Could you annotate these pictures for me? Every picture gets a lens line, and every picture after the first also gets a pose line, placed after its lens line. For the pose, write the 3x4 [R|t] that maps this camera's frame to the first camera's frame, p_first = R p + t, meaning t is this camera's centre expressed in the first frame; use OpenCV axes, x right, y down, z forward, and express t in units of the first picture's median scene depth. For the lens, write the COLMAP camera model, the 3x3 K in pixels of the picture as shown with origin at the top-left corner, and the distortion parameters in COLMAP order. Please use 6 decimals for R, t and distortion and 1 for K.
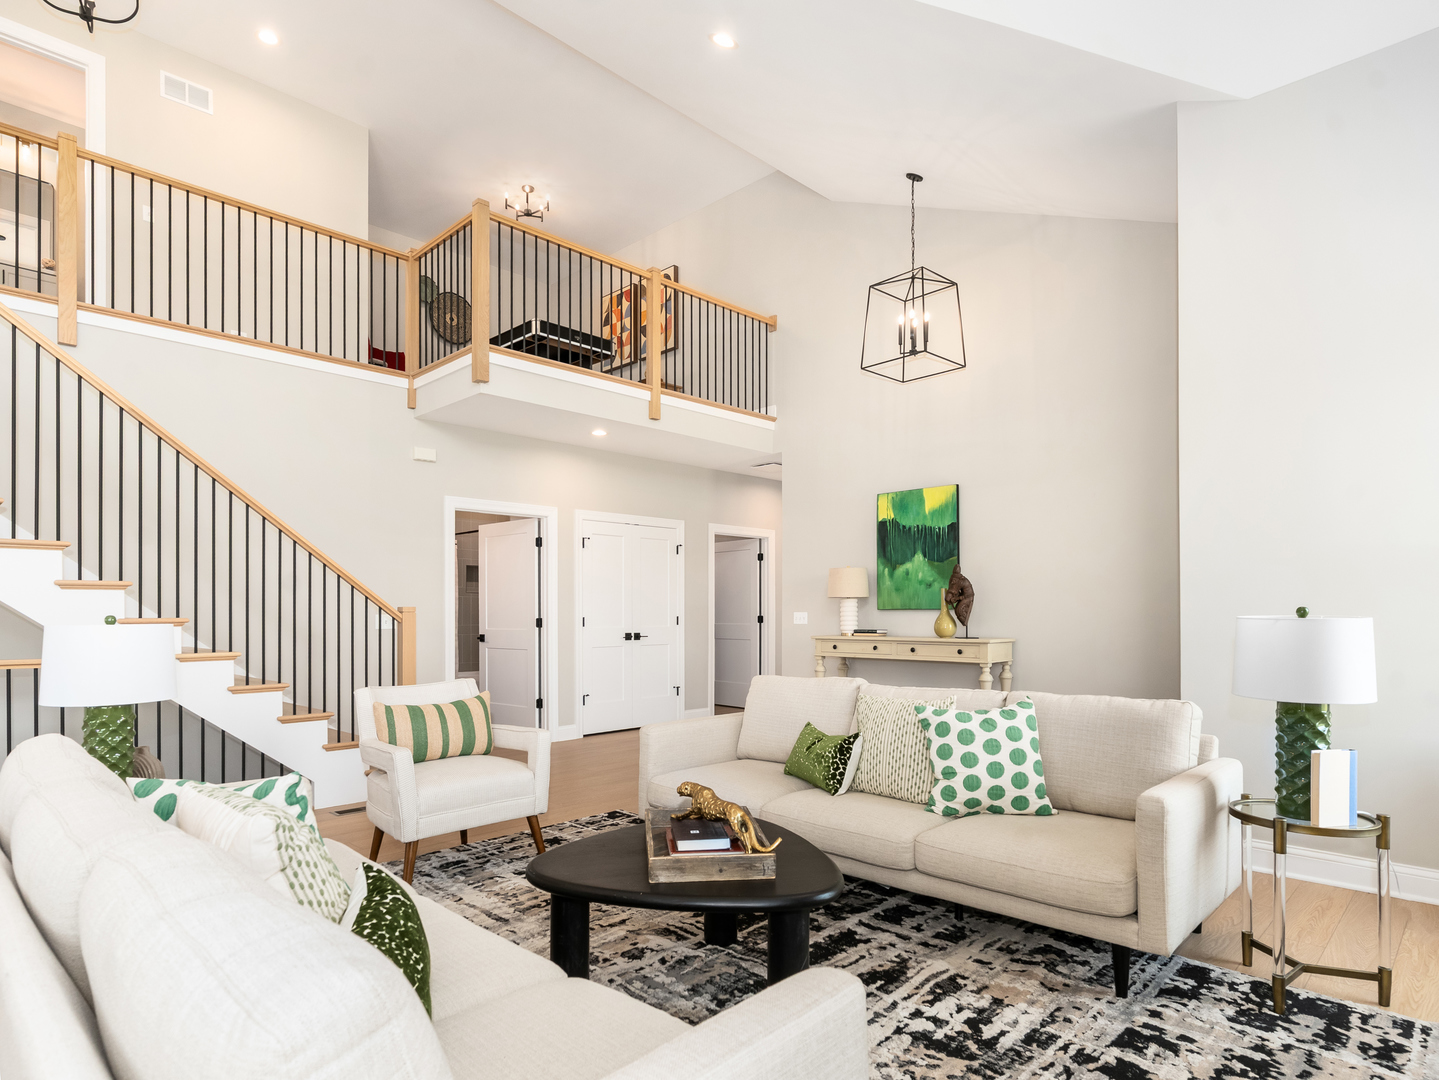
lens RADIAL K [[805.9, 0, 711.5], [0, 805.9, 609.7], [0, 0, 1]] dist [0.002254, -0.001438]
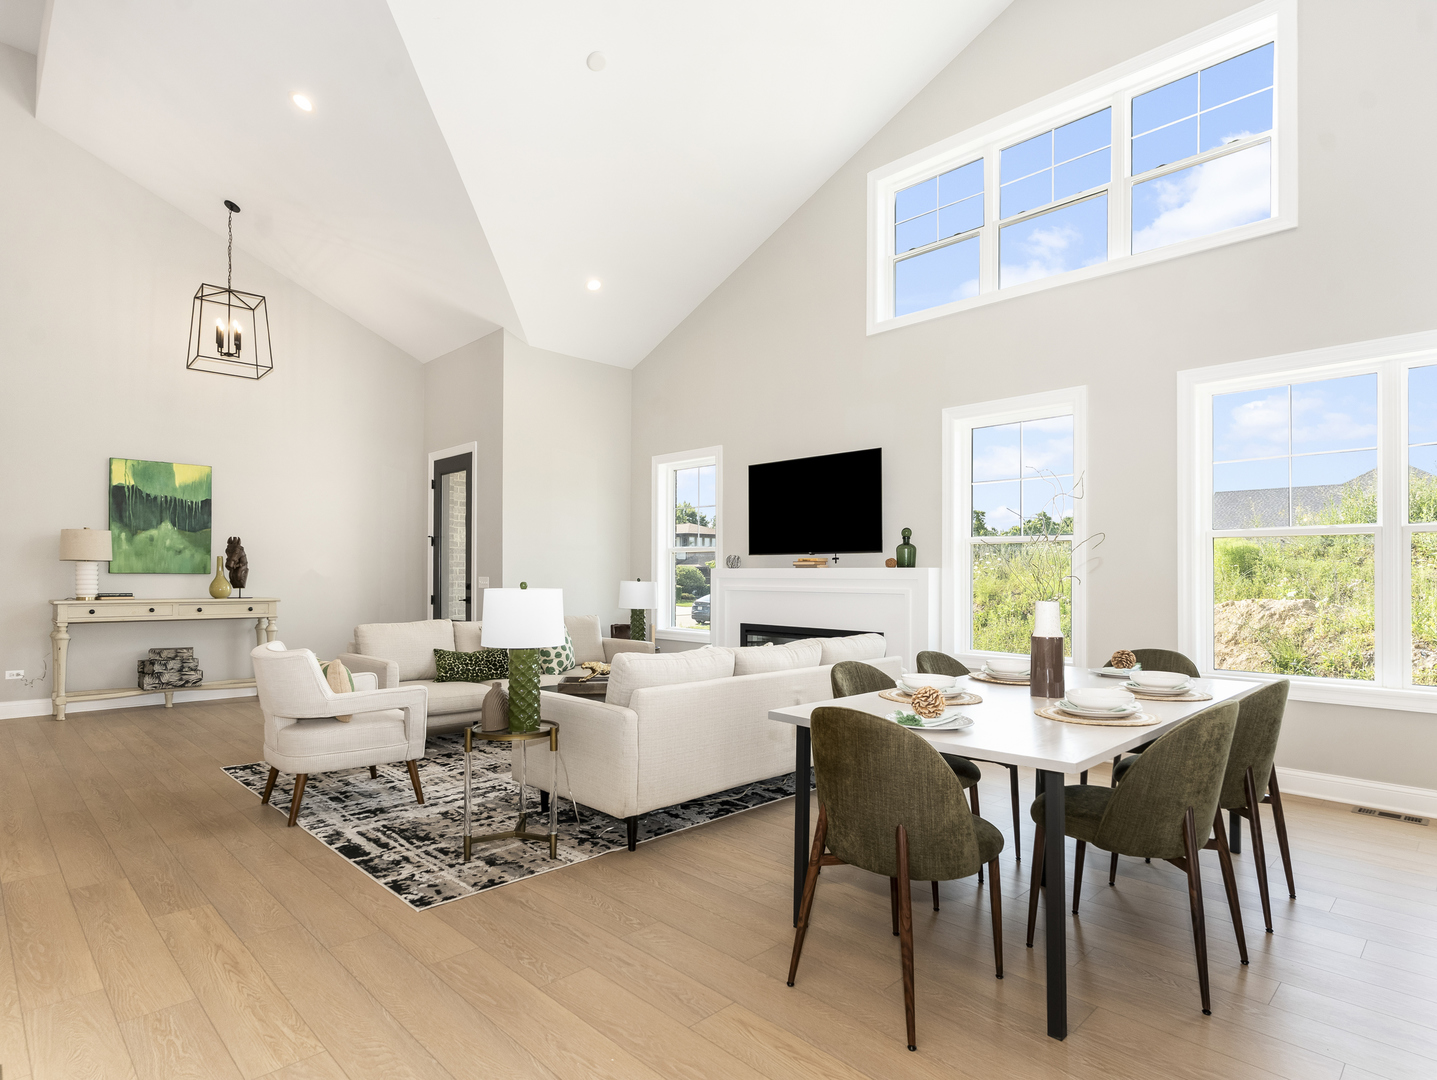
lens RADIAL K [[774.4, 0, 714.5], [0, 774.4, 572.9], [0, 0, 1]] dist [-0.004453, 0.001755]
pose [[0.010340, 0.009546, 0.999901, -0.850180], [-0.011316, 0.999892, -0.009429, 0.000148], [-0.999883, -0.011217, 0.010447, 0.275345]]
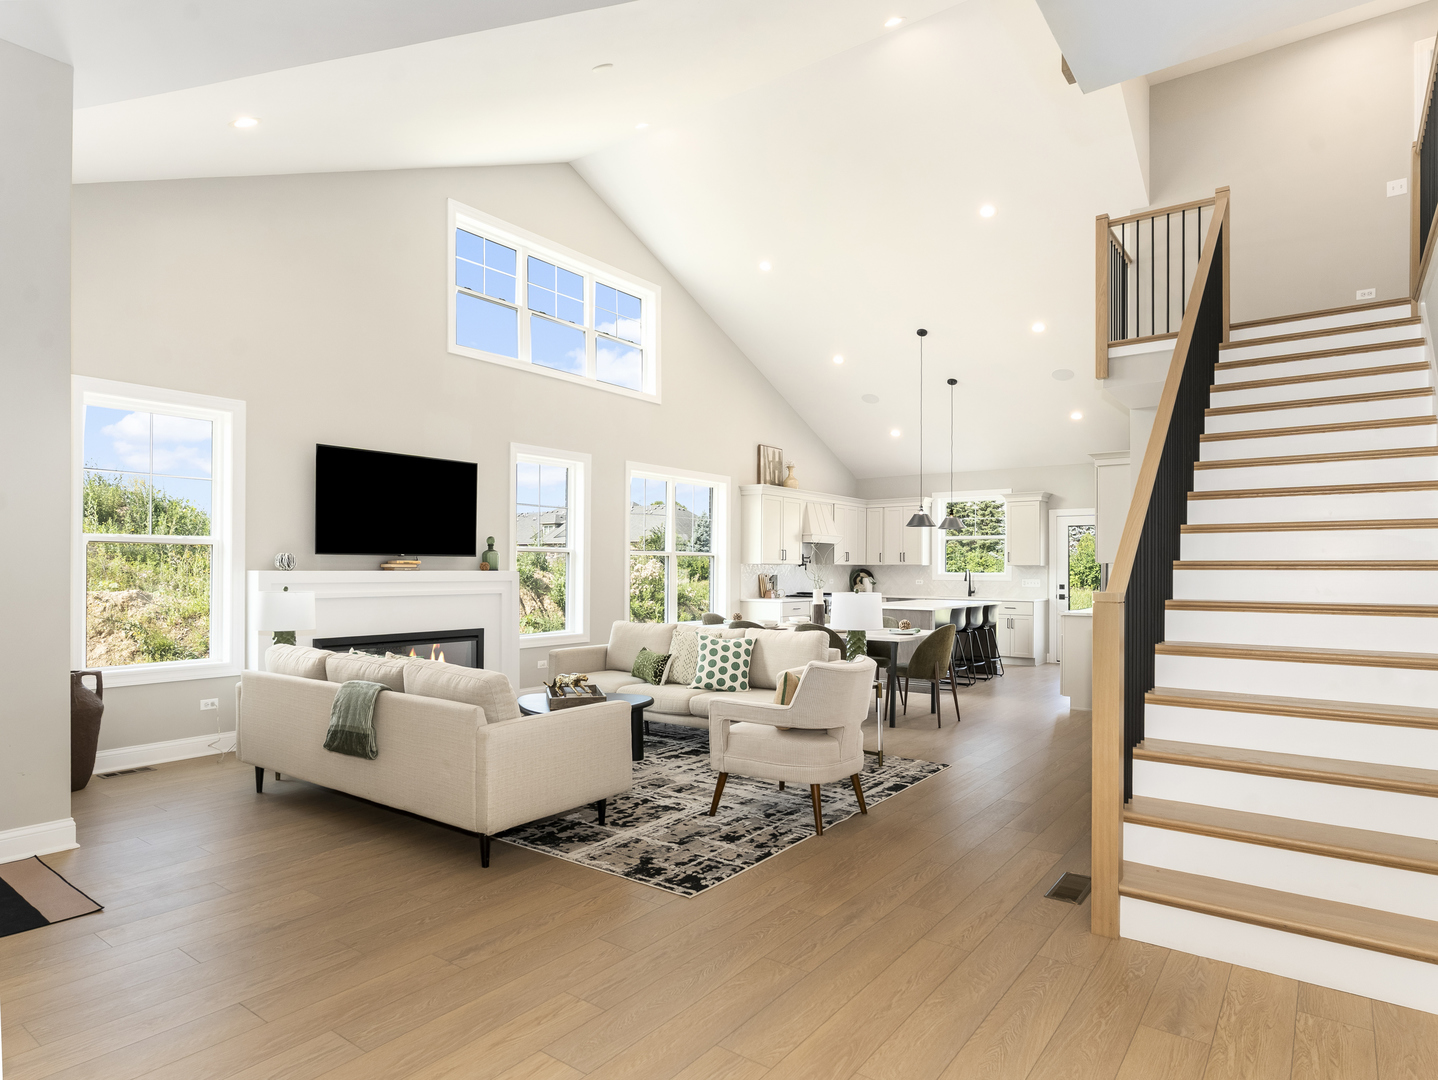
lens RADIAL K [[831.6, 0, 712.8], [0, 831.6, 564.0], [0, 0, 1]] dist [-0.006908, -0.000500]
pose [[-0.990839, -0.000179, -0.135050, -0.030115], [0.001158, 0.999951, -0.009818, -0.015684], [0.135045, -0.009884, -0.990790, 1.300163]]
